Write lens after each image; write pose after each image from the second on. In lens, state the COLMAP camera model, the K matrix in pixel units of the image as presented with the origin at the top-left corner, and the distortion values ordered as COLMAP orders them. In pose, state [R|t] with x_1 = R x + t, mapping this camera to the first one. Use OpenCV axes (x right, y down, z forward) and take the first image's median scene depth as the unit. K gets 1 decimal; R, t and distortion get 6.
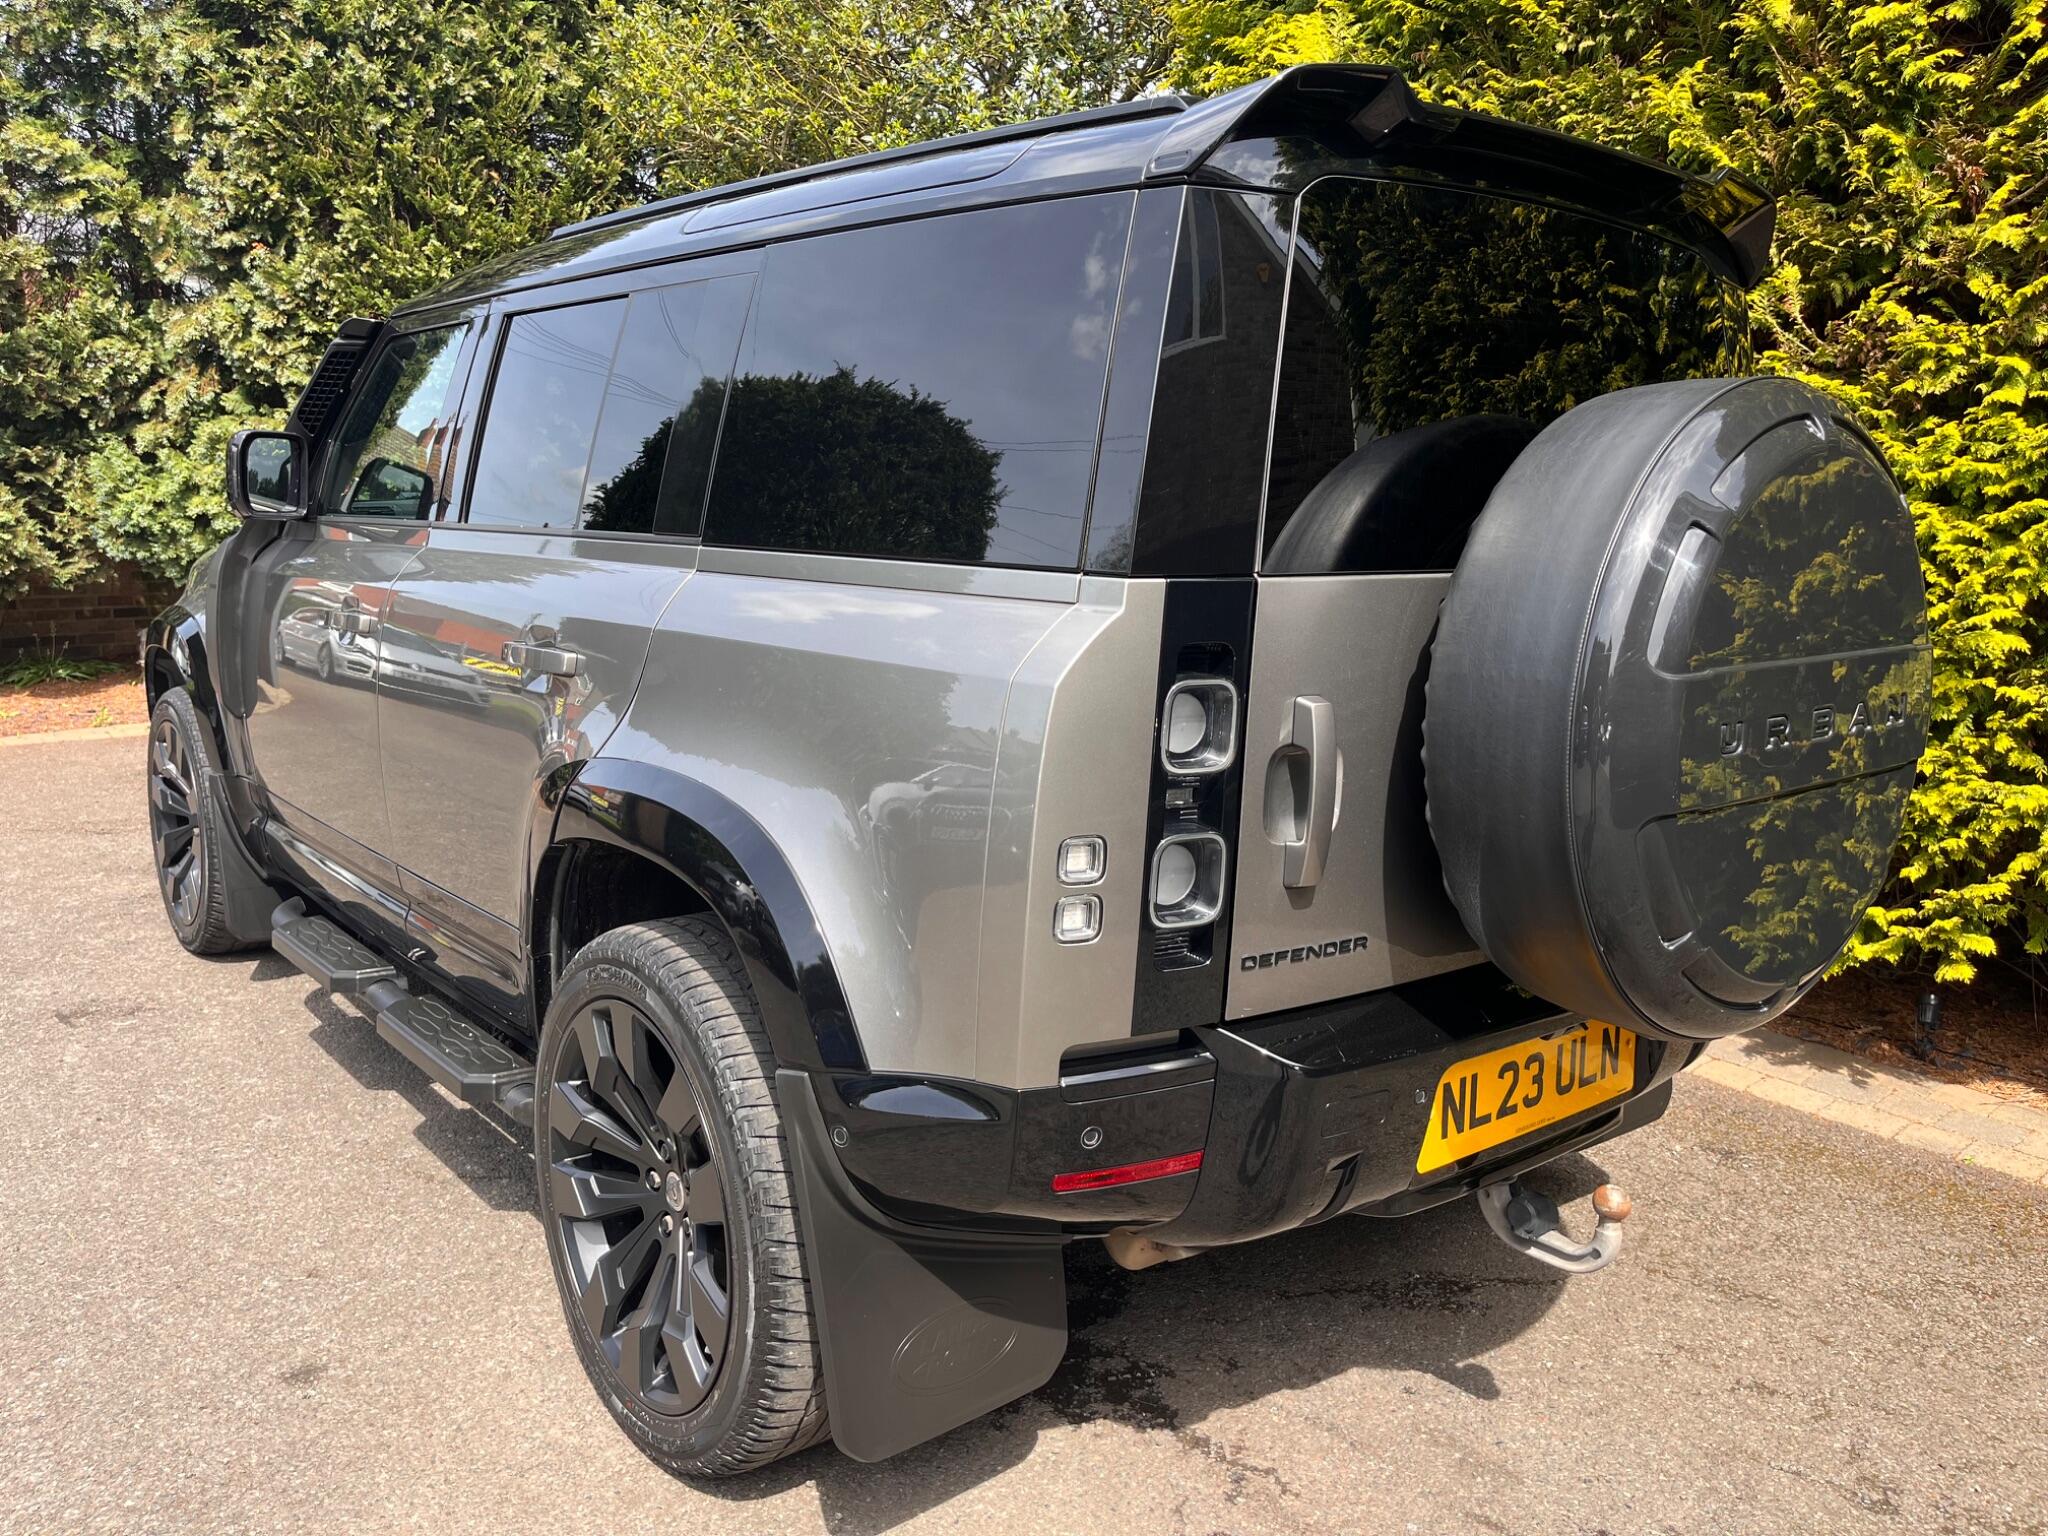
lens RADIAL K [[1529.9, 0, 1016.9], [0, 1529.9, 772.3], [0, 0, 1]] dist [0.111391, -0.161067]
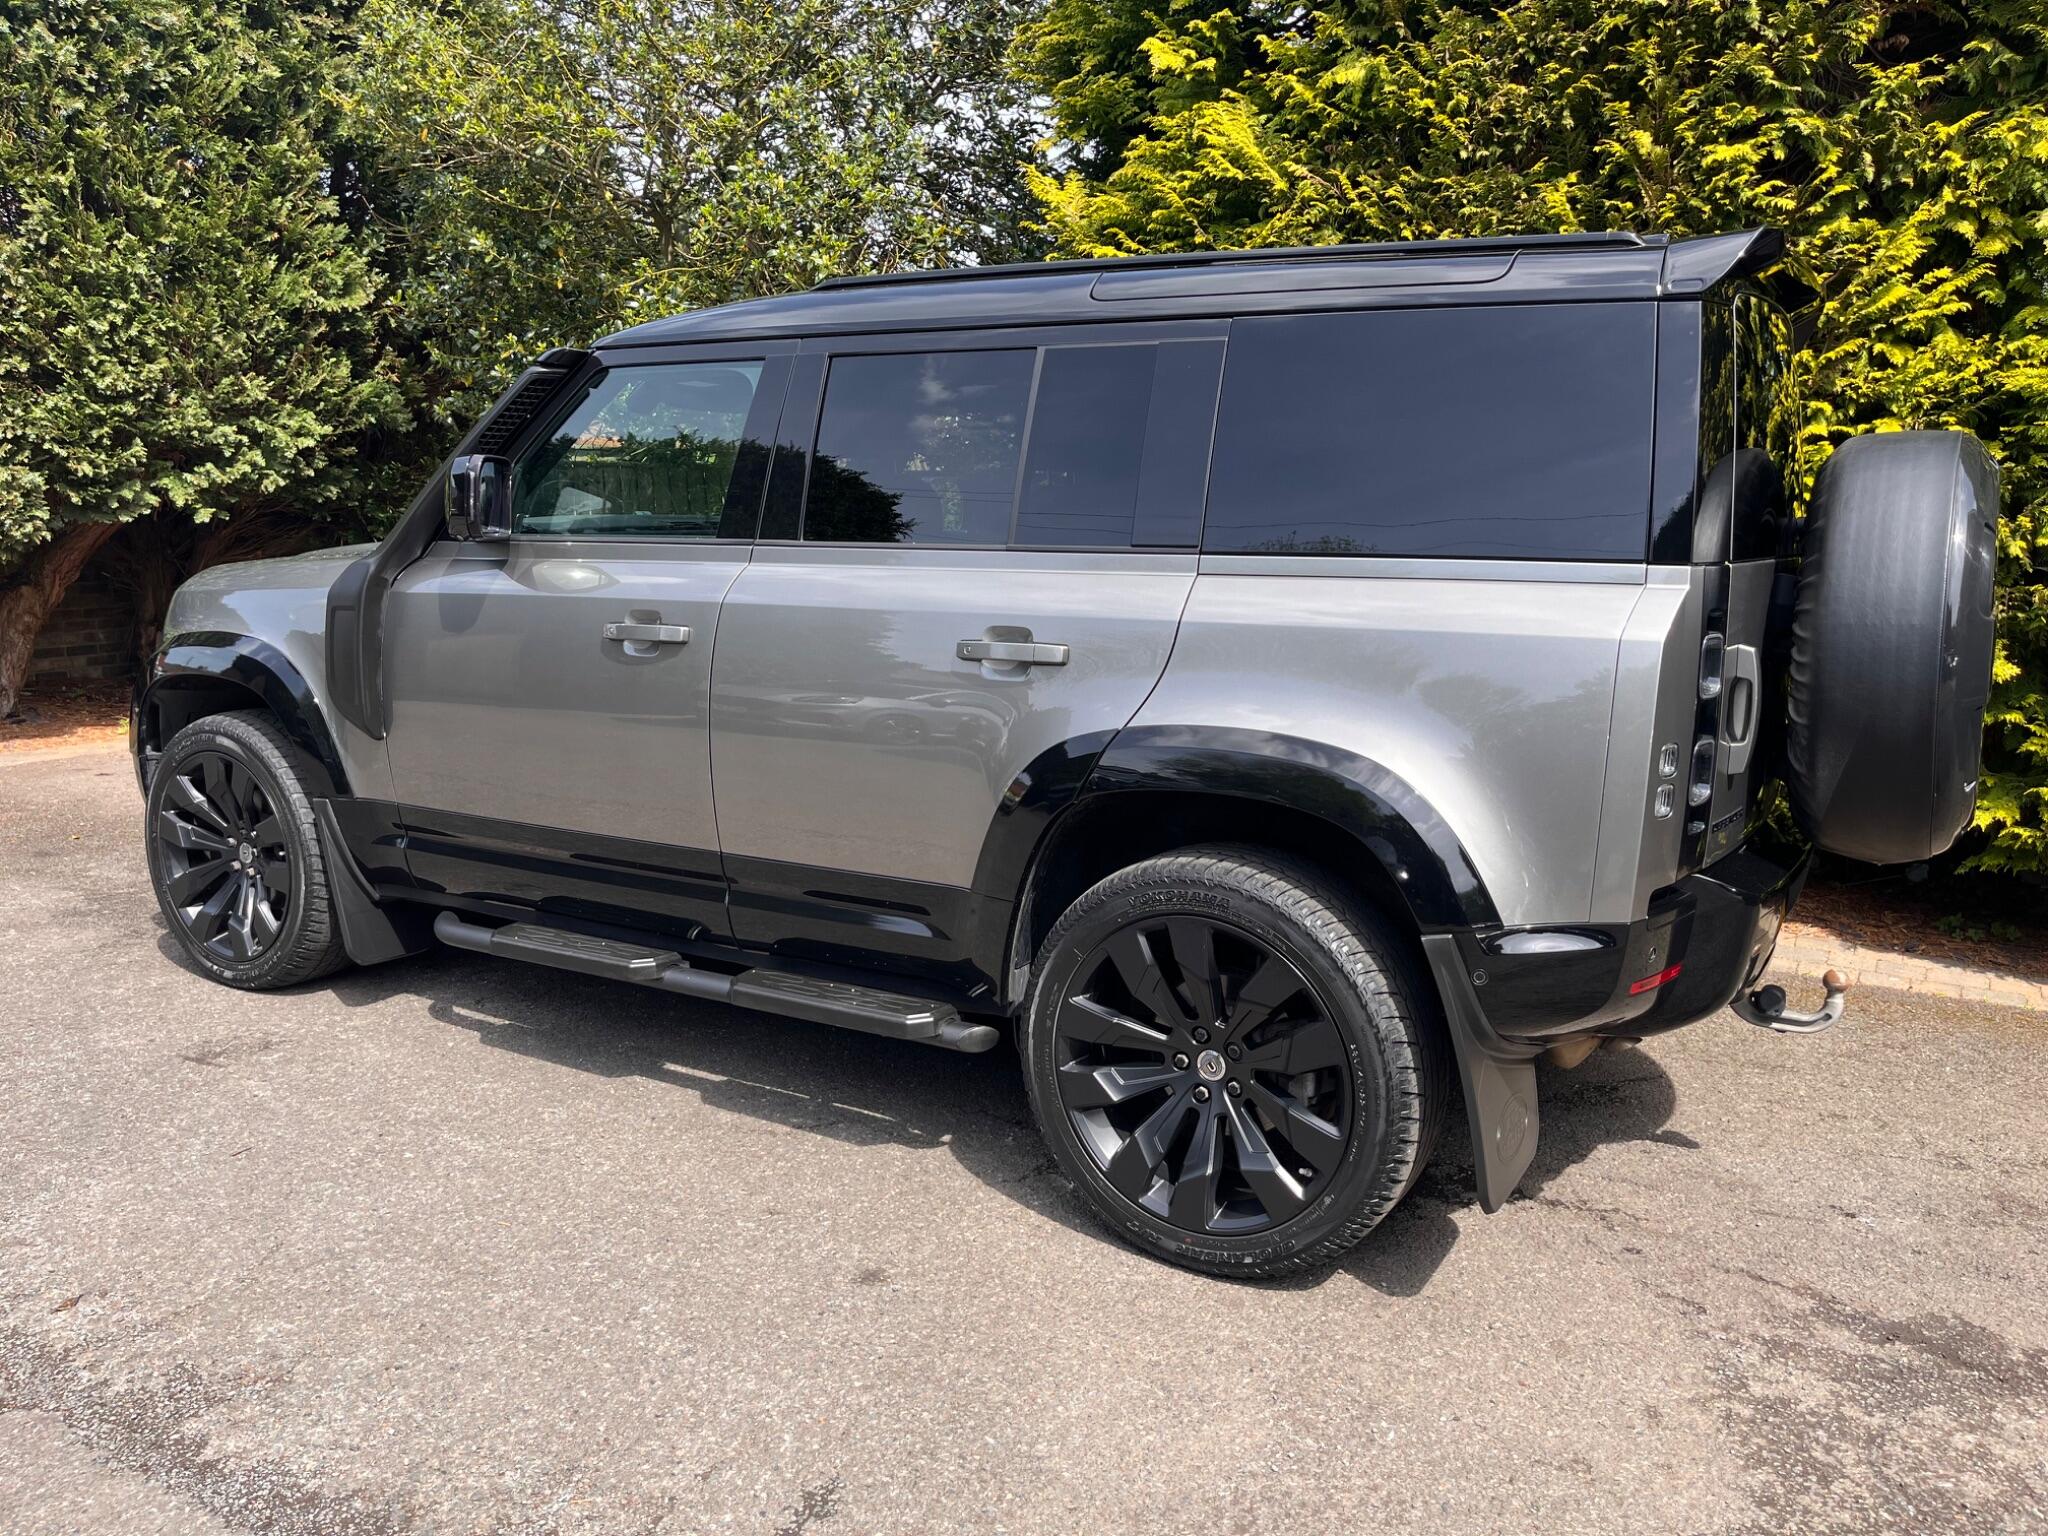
lens RADIAL K [[1536.1, 0, 1027.5], [0, 1536.1, 768.8], [0, 0, 1]] dist [0.093299, -0.137375]
pose [[0.941629, -0.067320, 0.329853, -0.454539], [0.068533, 0.997617, 0.007966, 0.005296], [-0.329604, 0.015105, 0.943999, -0.086316]]
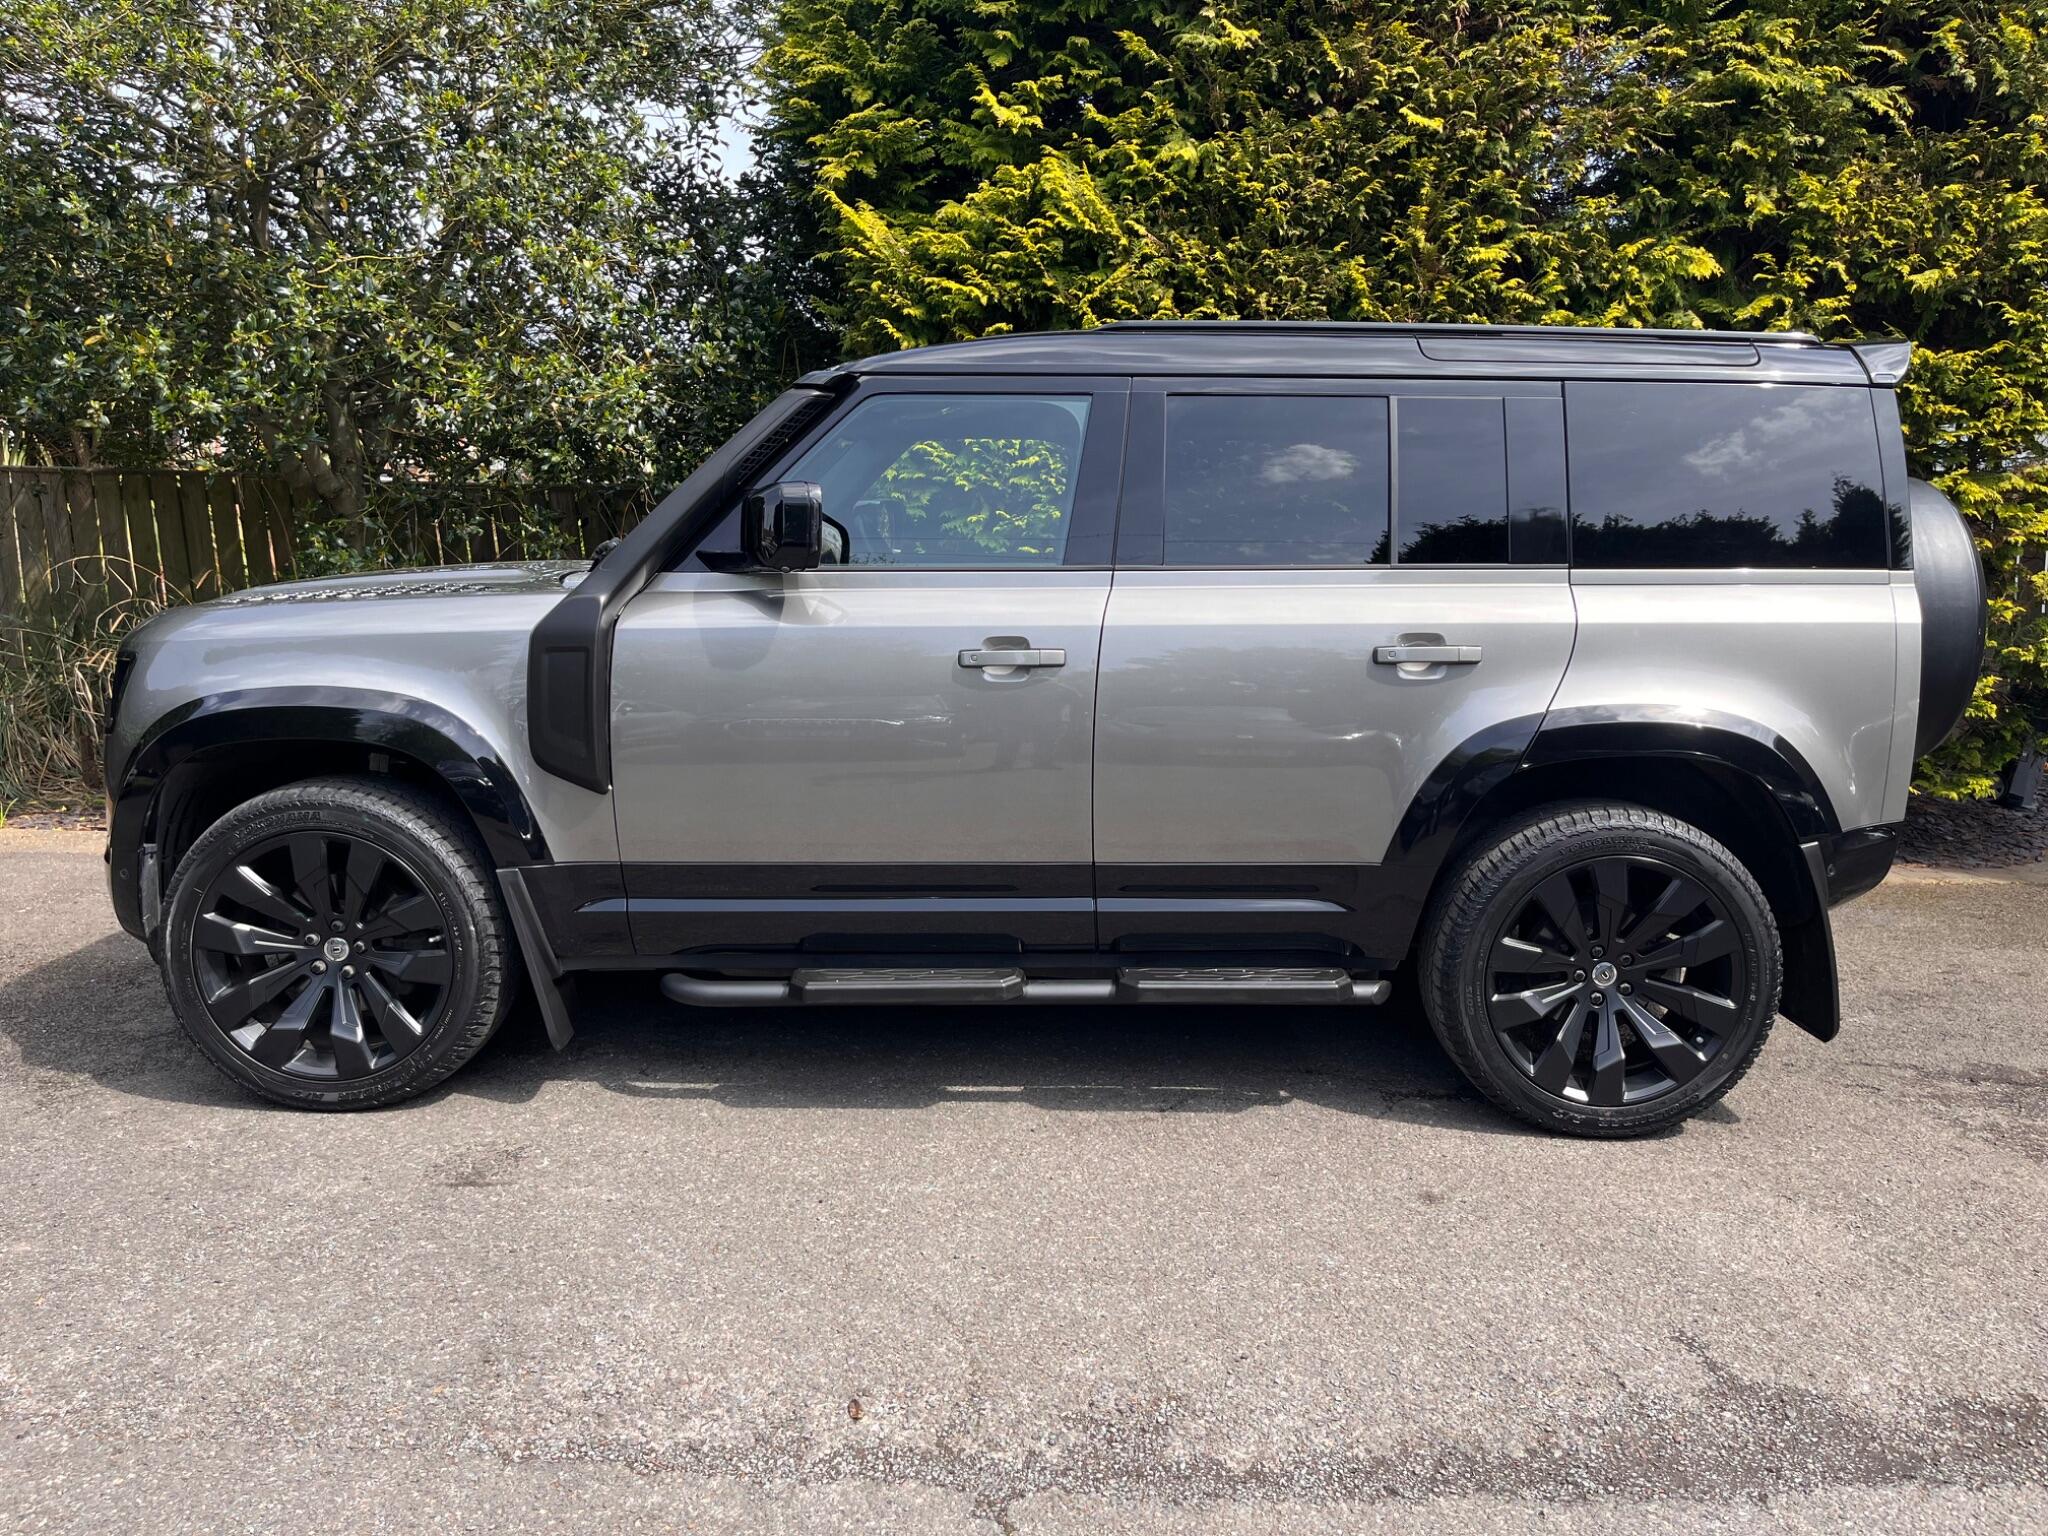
lens RADIAL K [[1546.9, 0, 1025.9], [0, 1546.9, 763.3], [0, 0, 1]] dist [0.071546, -0.113719]
pose [[0.636774, -0.134478, 0.759233, -1.067189], [0.141317, 0.988349, 0.056537, -0.070887], [-0.757990, 0.071291, 0.648359, 0.236088]]
